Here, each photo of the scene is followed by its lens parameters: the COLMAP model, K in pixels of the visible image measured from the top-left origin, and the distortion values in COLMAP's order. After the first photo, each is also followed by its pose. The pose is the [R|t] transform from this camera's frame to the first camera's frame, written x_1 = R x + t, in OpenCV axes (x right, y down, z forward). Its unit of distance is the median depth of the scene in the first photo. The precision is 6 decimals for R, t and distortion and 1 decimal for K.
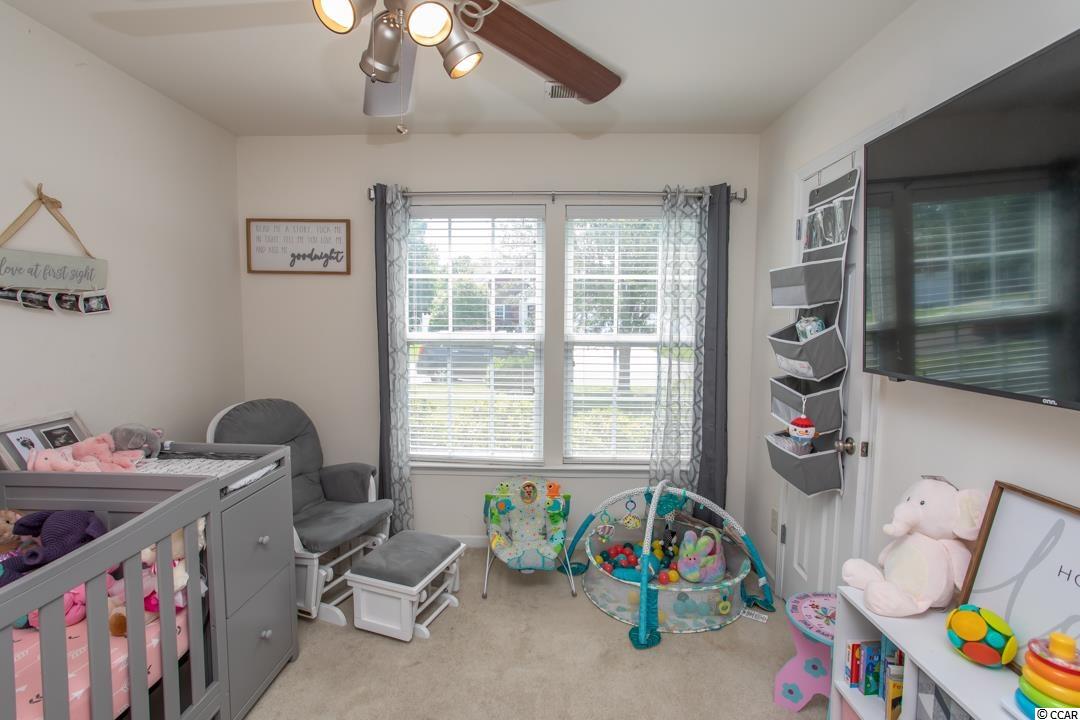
lens RADIAL K [[521.1, 0, 534.8], [0, 521.1, 362.4], [0, 0, 1]] dist [-0.036657, 0.019514]
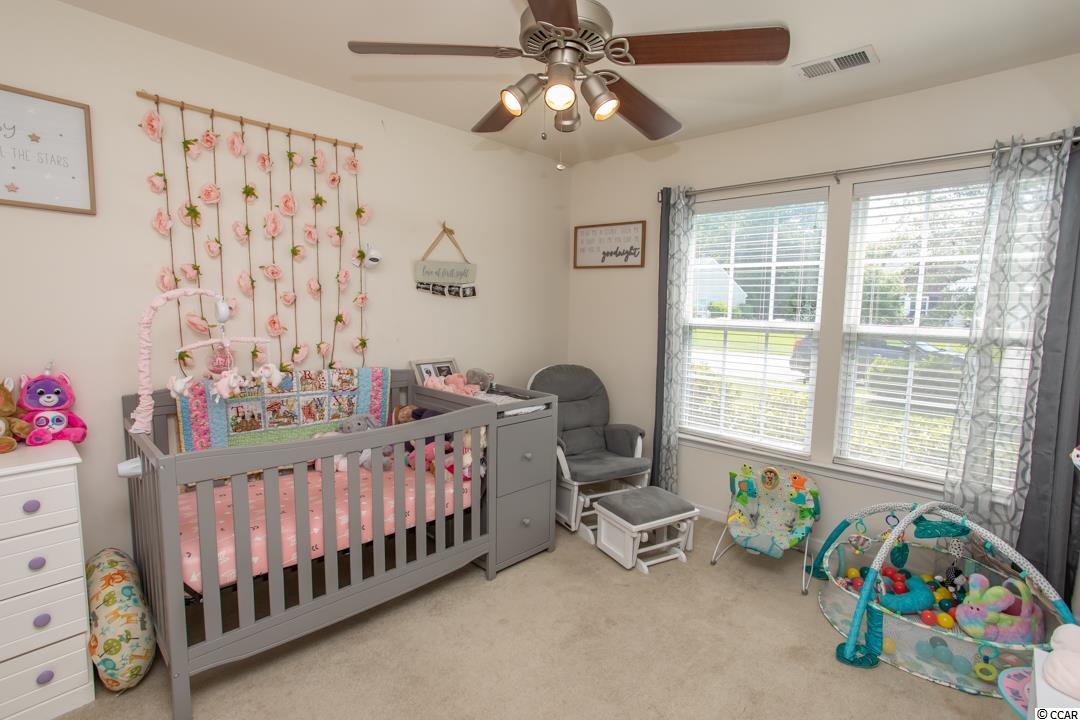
lens RADIAL K [[521.1, 0, 533.2], [0, 521.1, 362.0], [0, 0, 1]] dist [-0.036657, 0.019514]
pose [[0.741813, 0.082288, -0.665539, 0.284764], [-0.070470, 0.996513, 0.044664, 0.011938], [0.666894, 0.013768, 0.745026, -0.052112]]
